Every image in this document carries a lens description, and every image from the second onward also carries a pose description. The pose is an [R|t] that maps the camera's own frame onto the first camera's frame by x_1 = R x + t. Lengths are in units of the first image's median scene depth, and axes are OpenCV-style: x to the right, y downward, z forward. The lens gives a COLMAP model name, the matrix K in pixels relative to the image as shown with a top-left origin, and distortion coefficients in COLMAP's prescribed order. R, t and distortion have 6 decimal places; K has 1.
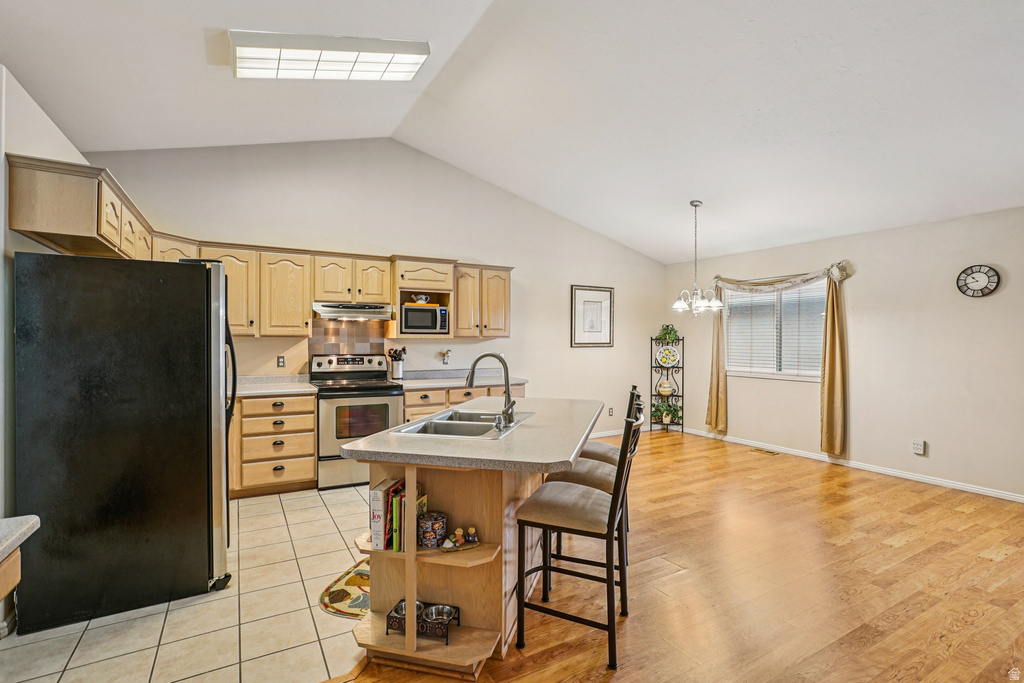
lens RADIAL K [[487.3, 0, 519.8], [0, 487.3, 344.1], [0, 0, 1]] dist [-0.045436, 0.023093]
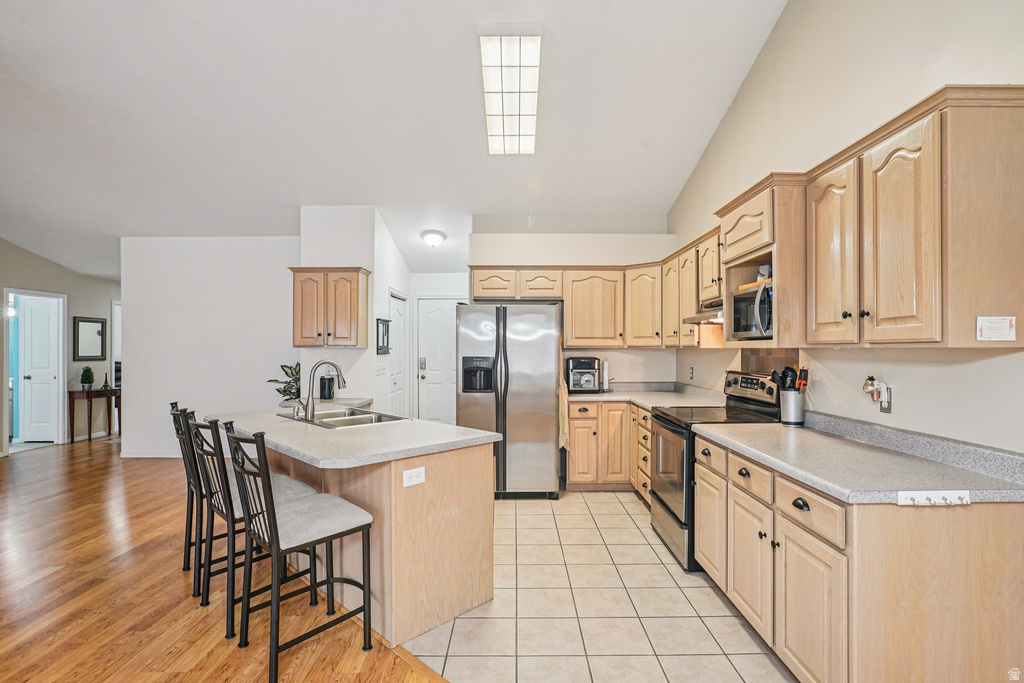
lens RADIAL K [[487.3, 0, 519.8], [0, 487.3, 344.1], [0, 0, 1]] dist [-0.045436, 0.023093]
pose [[-0.500521, -0.010916, -0.865656, 0.372831], [-0.009932, 0.999927, -0.006866, -0.010272], [0.865668, 0.005161, -0.500593, 1.030097]]
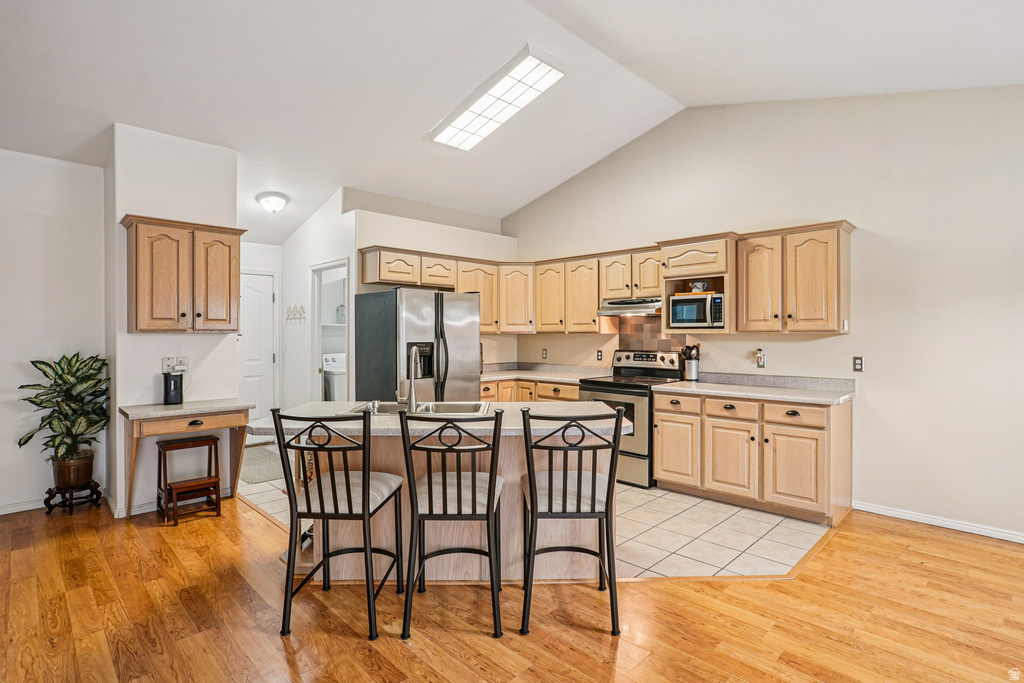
lens RADIAL K [[509.7, 0, 507.7], [0, 509.7, 330.9], [0, 0, 1]] dist [-0.015865, 0.000278]
pose [[0.248963, -0.009384, -0.968467, 0.562915], [-0.007954, 0.999900, -0.011734, -0.003906], [0.968480, 0.010624, 0.248864, 0.465014]]
